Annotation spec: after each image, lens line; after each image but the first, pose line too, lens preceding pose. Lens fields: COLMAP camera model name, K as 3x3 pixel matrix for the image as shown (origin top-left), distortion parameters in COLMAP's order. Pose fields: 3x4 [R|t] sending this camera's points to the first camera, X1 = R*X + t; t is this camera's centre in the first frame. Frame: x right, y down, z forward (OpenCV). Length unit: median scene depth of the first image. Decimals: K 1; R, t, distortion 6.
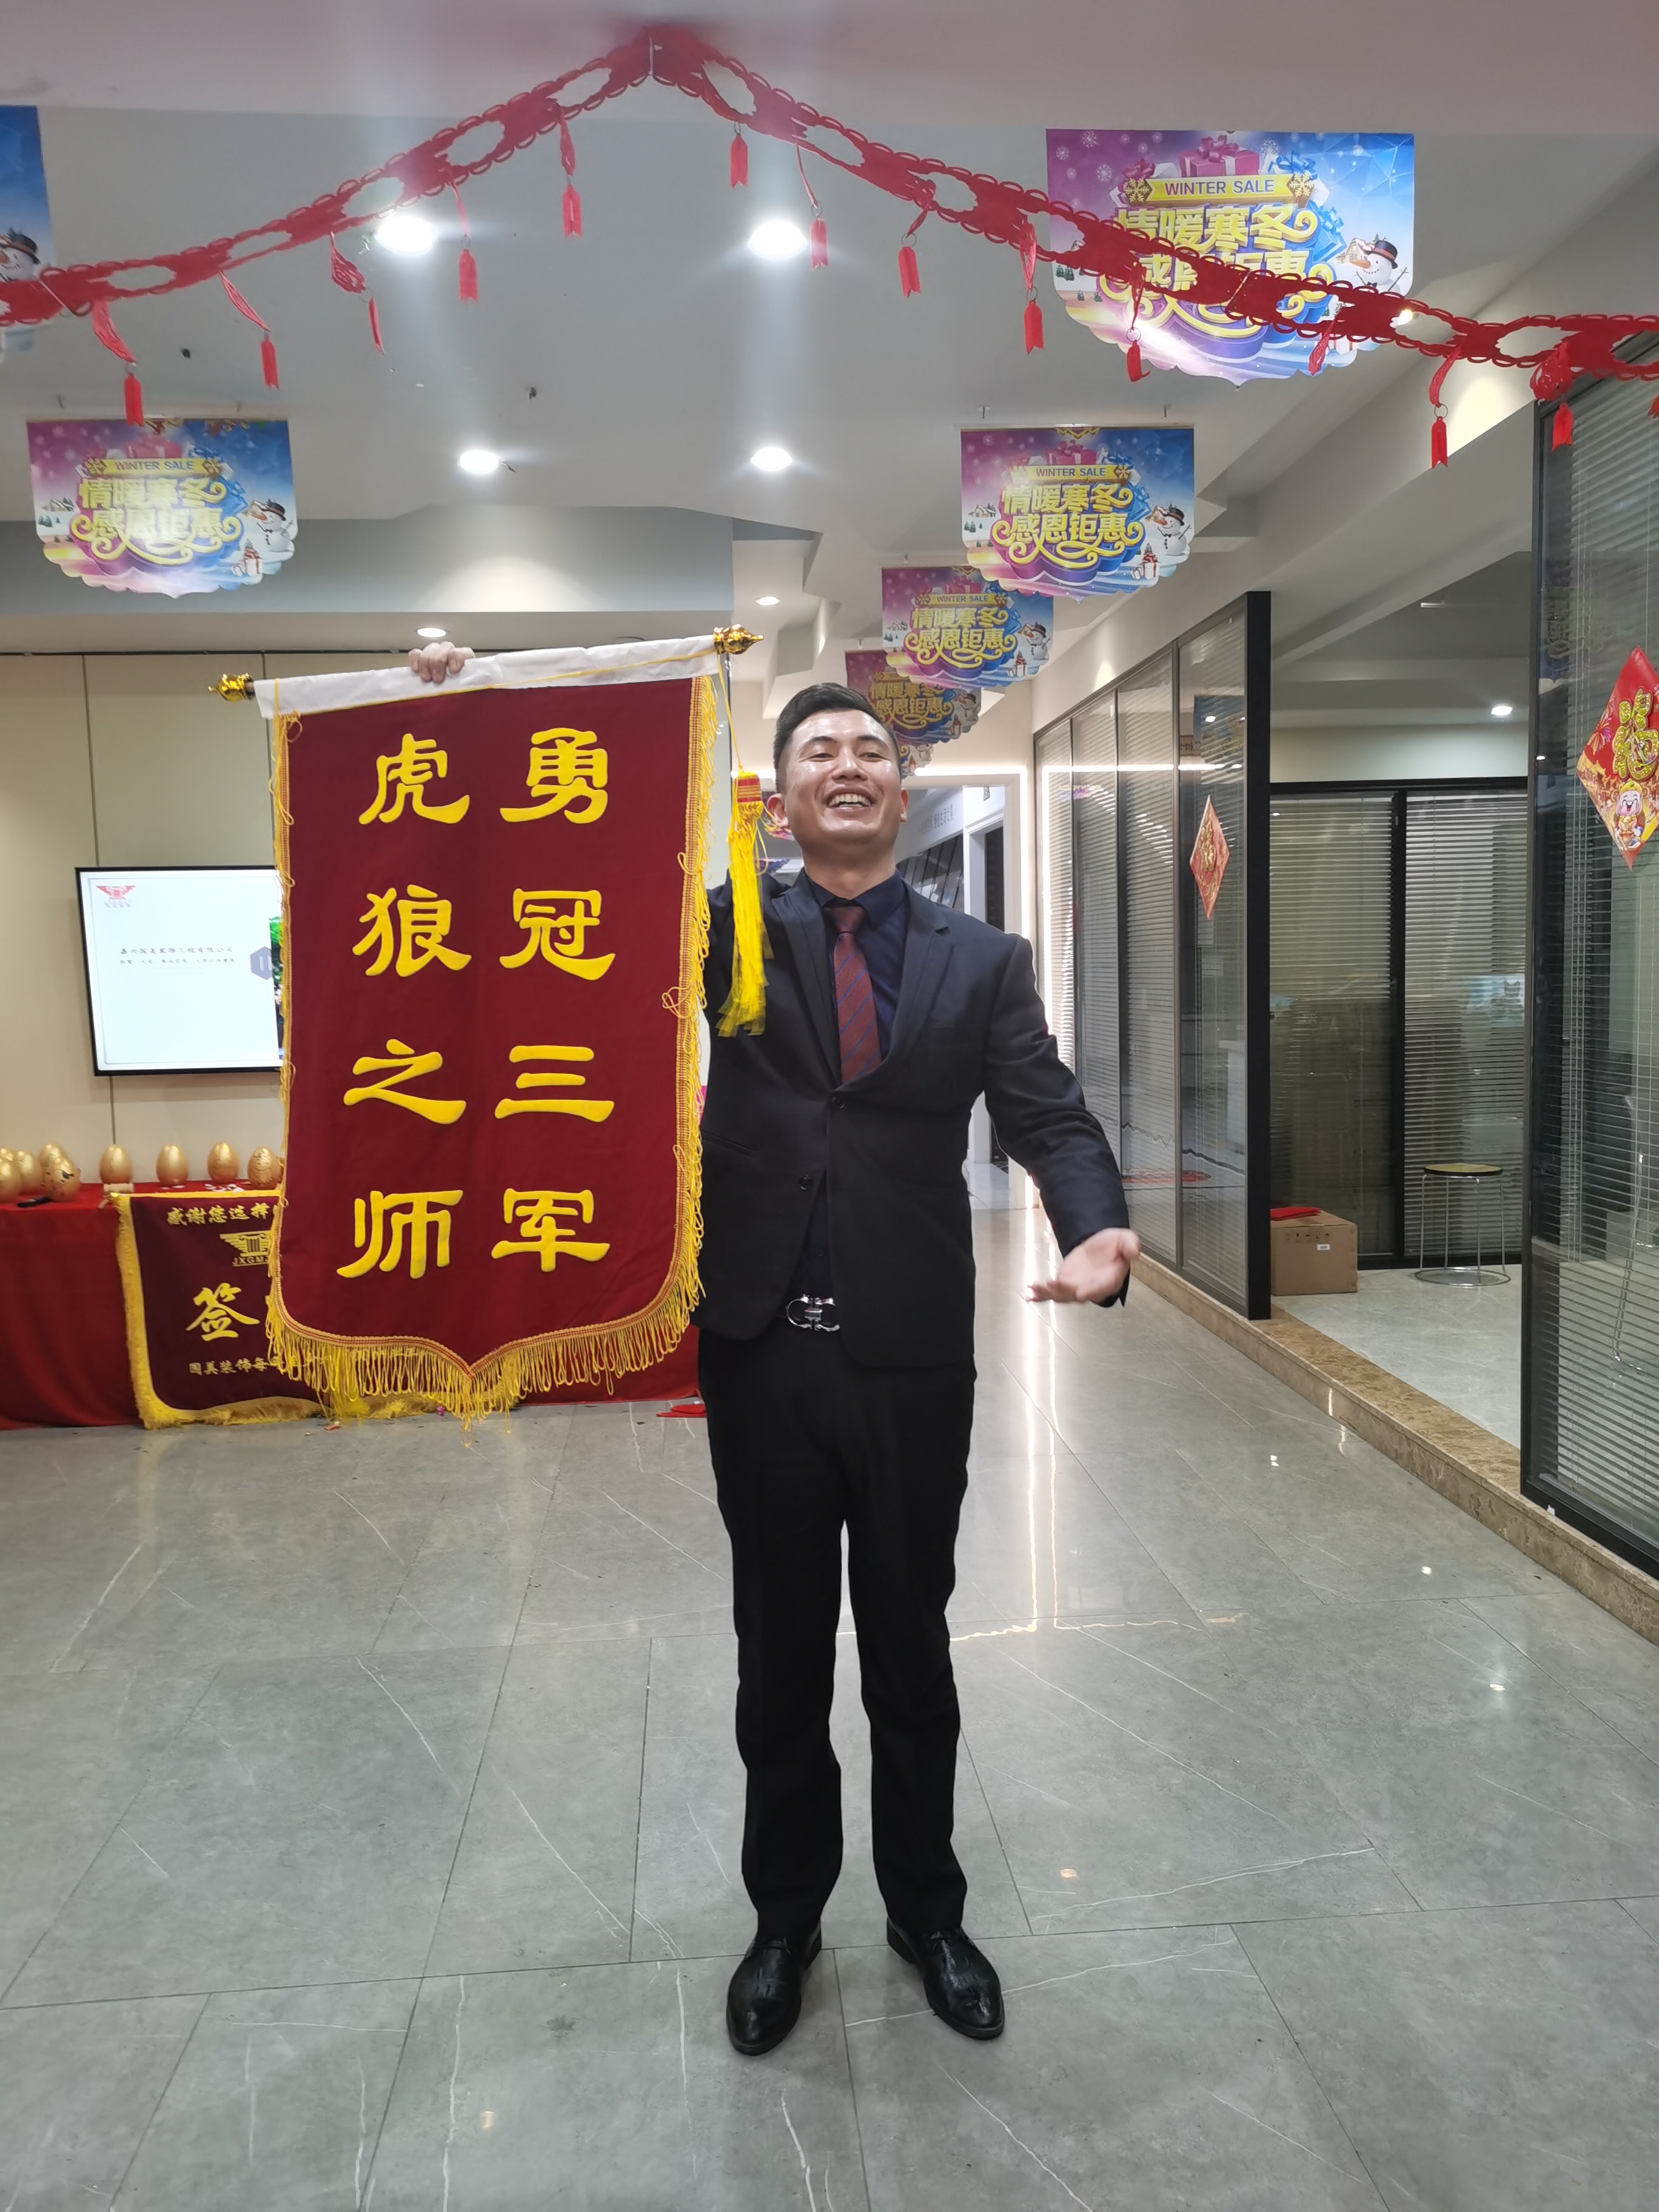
lens RADIAL K [[1642.7, 0, 807.9], [0, 1642.7, 1106.7], [0, 0, 1]] dist [0.025729, -0.008735]
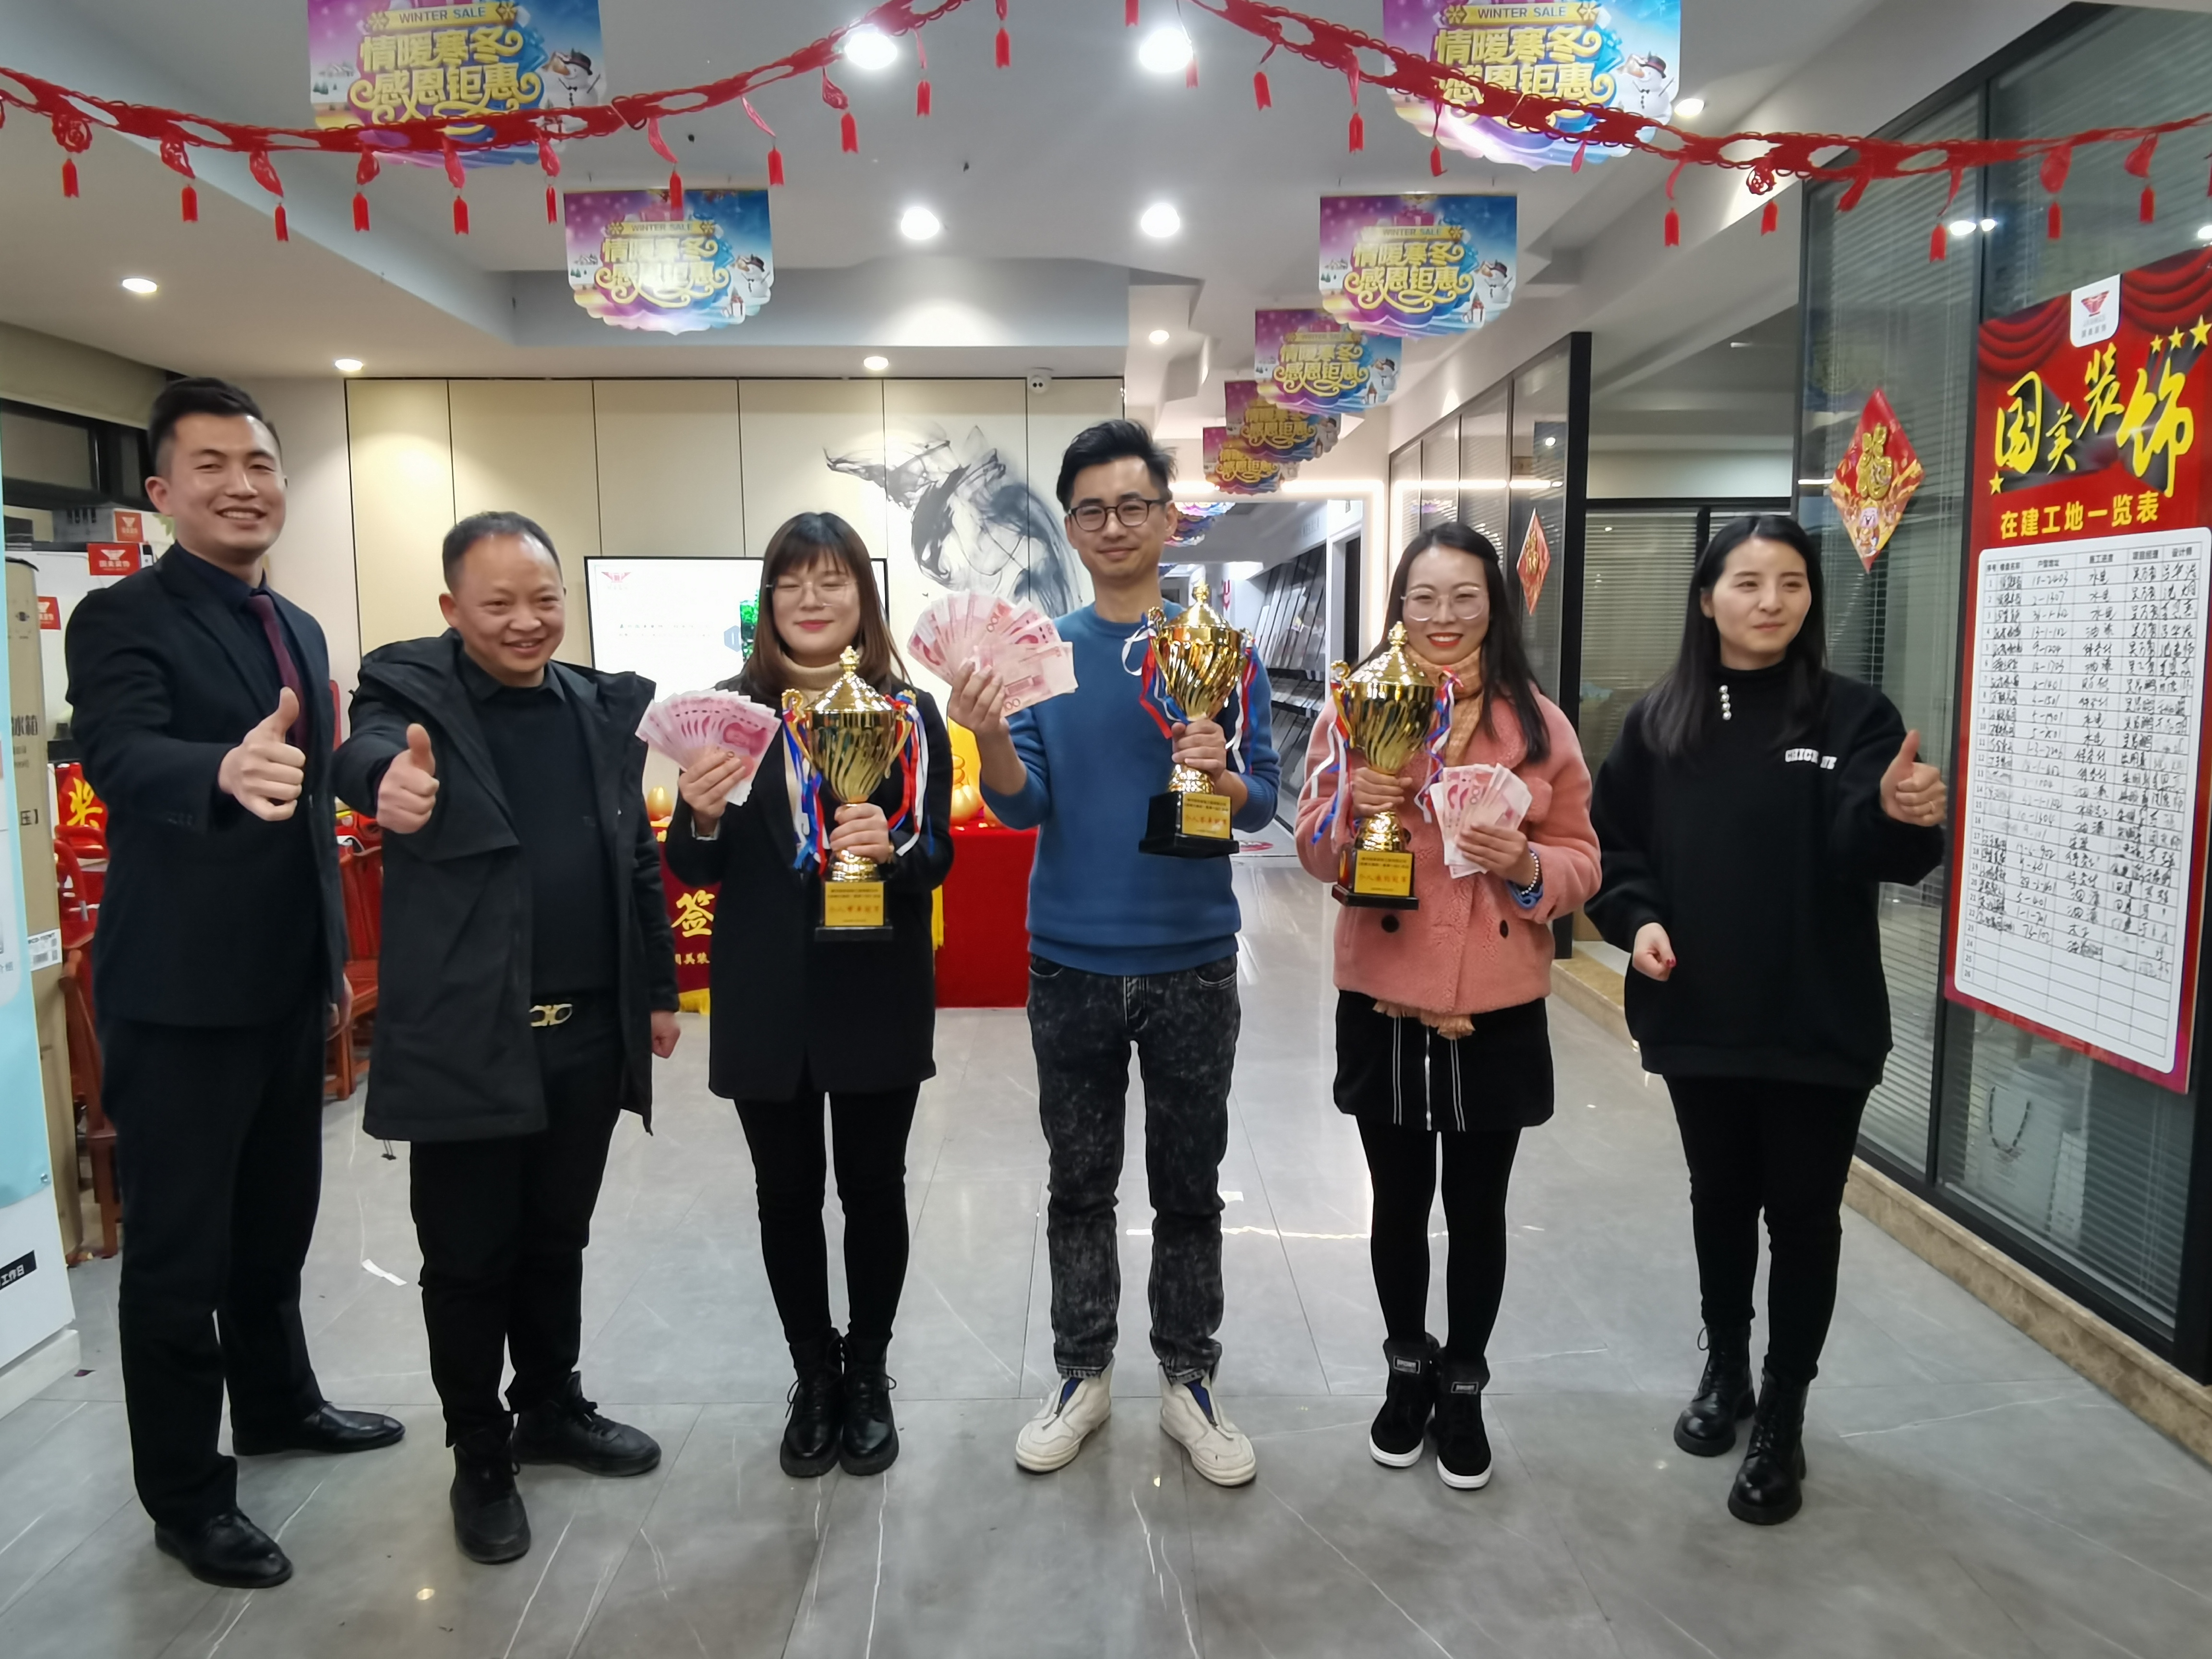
lens RADIAL K [[1454.5, 0, 1099.0], [0, 1454.5, 825.7], [0, 0, 1]] dist [0.056562, -0.128222]
pose [[0.997767, 0.026951, -0.061114, 0.010156], [-0.025271, 0.999286, 0.028096, 0.020577], [0.061828, -0.026488, 0.997735, -0.082941]]
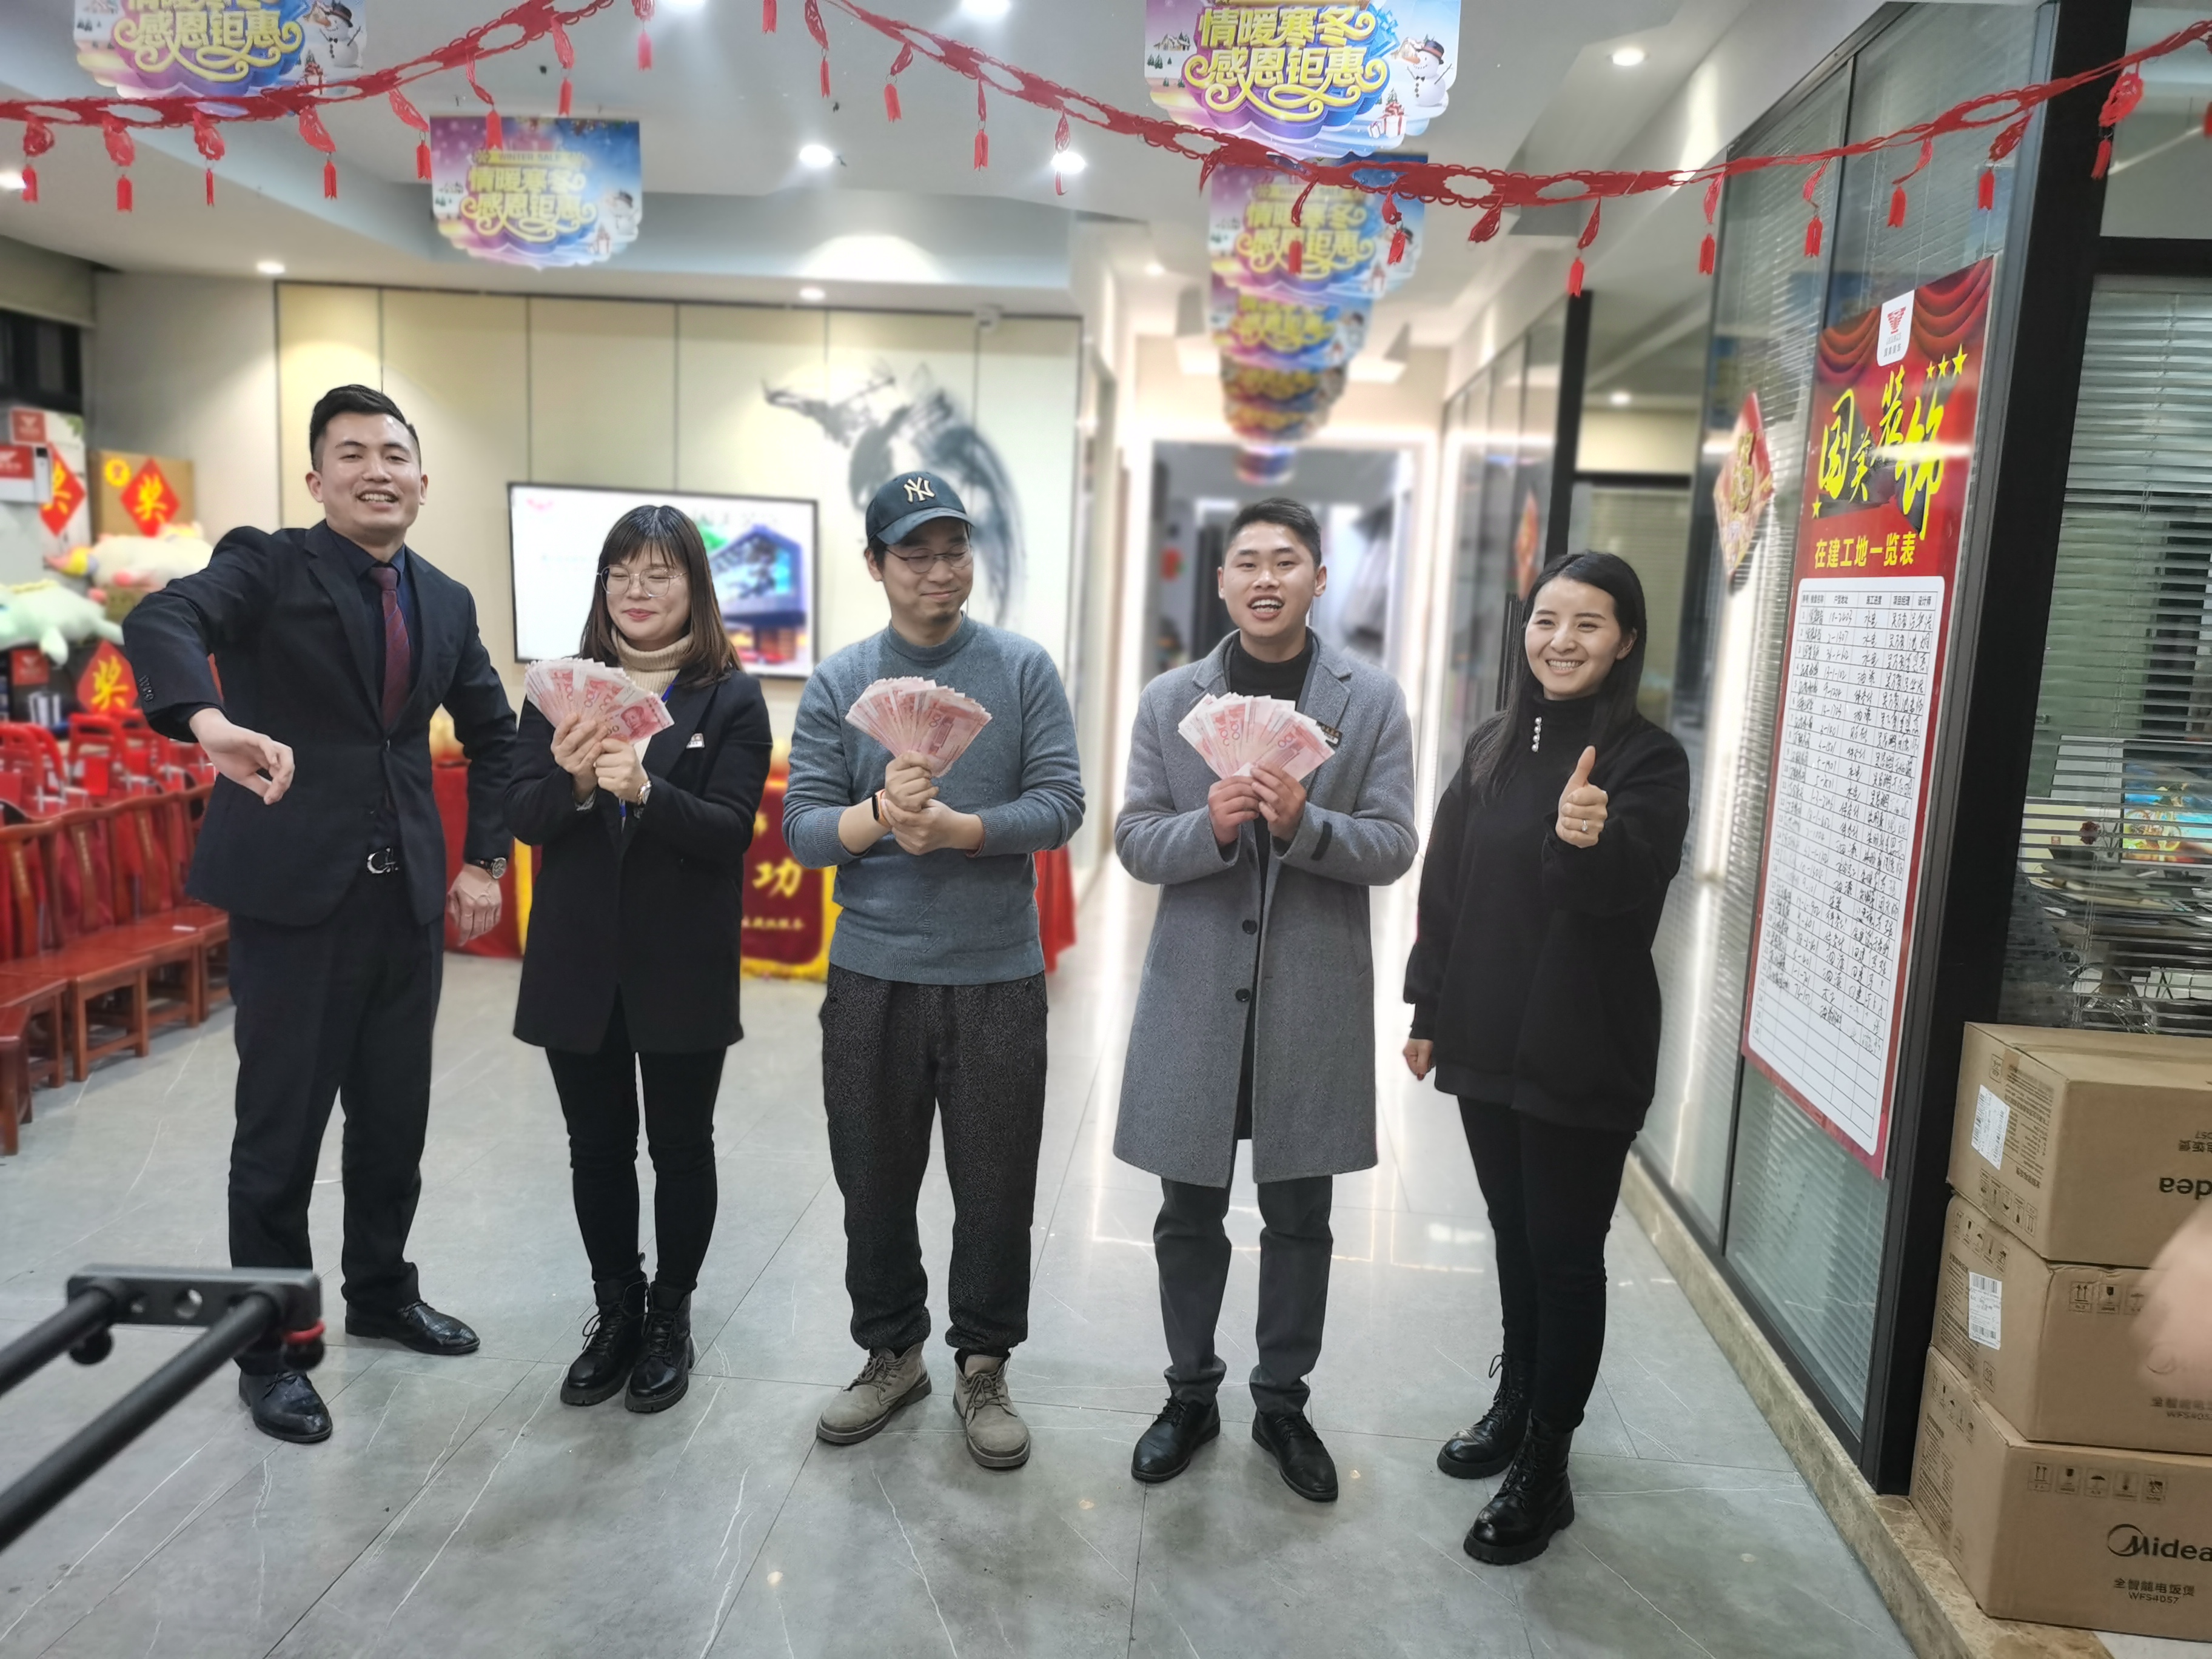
lens RADIAL K [[1636.3, 0, 1087.2], [0, 1636.3, 832.7], [0, 0, 1]] dist [0.026741, -0.003684]
pose [[0.985067, 0.096253, -0.142753, 0.216596], [-0.087871, 0.994079, 0.063916, -0.013632], [0.148060, -0.050418, 0.987692, -0.139479]]
